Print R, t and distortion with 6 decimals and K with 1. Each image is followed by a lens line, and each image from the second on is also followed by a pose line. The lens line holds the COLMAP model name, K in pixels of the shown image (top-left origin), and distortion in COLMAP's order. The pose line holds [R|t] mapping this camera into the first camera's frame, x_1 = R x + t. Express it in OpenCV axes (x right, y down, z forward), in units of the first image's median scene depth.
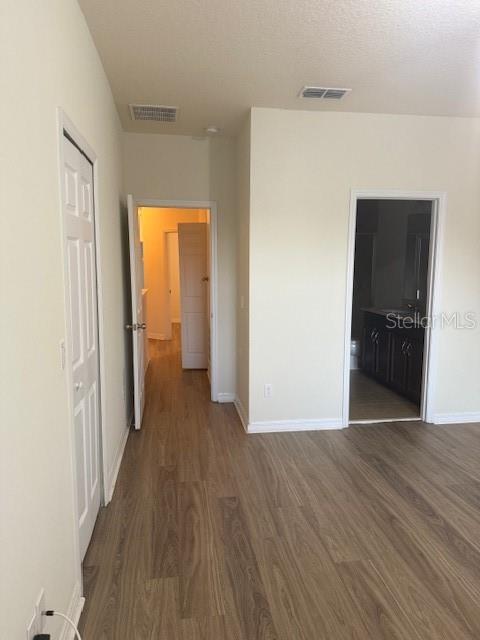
lens RADIAL K [[451.9, 0, 240.0], [0, 451.9, 320.0], [0, 0, 1]] dist [0.109601, -0.186605]
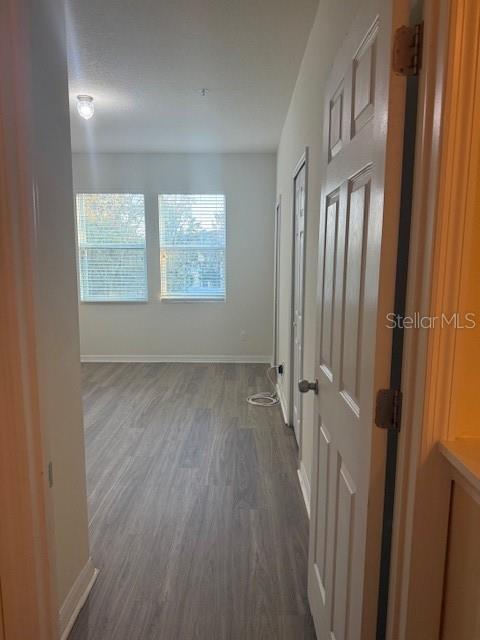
lens RADIAL K [[451.9, 0, 240.0], [0, 451.9, 320.0], [0, 0, 1]] dist [0.109601, -0.186605]
pose [[-0.988214, -0.030562, 0.149995, -0.333539], [0.009275, 0.966112, 0.257958, -0.247944], [-0.152795, 0.256309, -0.954442, 2.170643]]
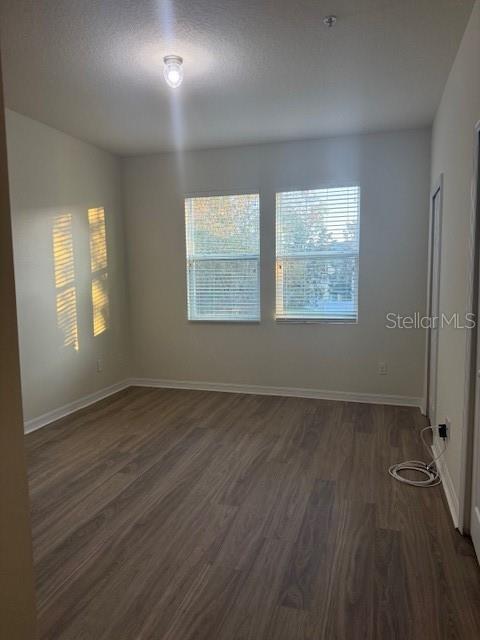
lens RADIAL K [[451.9, 0, 240.0], [0, 451.9, 320.0], [0, 0, 1]] dist [0.109601, -0.186605]
pose [[-0.906062, -0.039643, 0.421285, -0.245110], [0.060047, 0.973481, 0.220749, -0.179922], [-0.418863, 0.225309, -0.879653, 1.718737]]
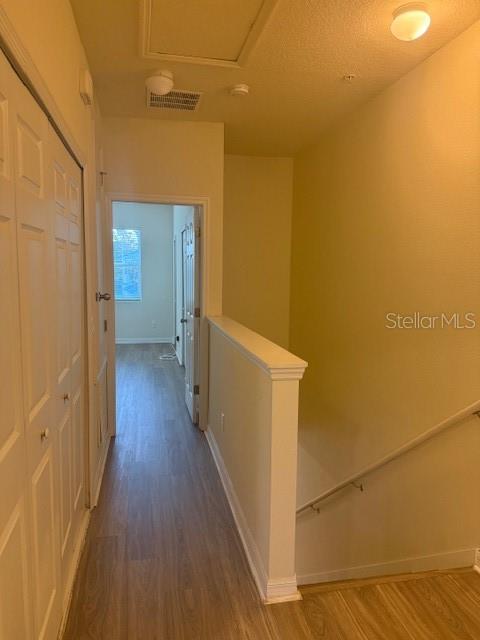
lens RADIAL K [[451.9, 0, 240.0], [0, 451.9, 320.0], [0, 0, 1]] dist [0.109601, -0.186605]
pose [[-0.998021, -0.013743, -0.061365, -0.453933], [-0.027522, 0.972865, 0.229731, -0.422717], [0.056543, 0.230965, -0.971318, 3.397203]]
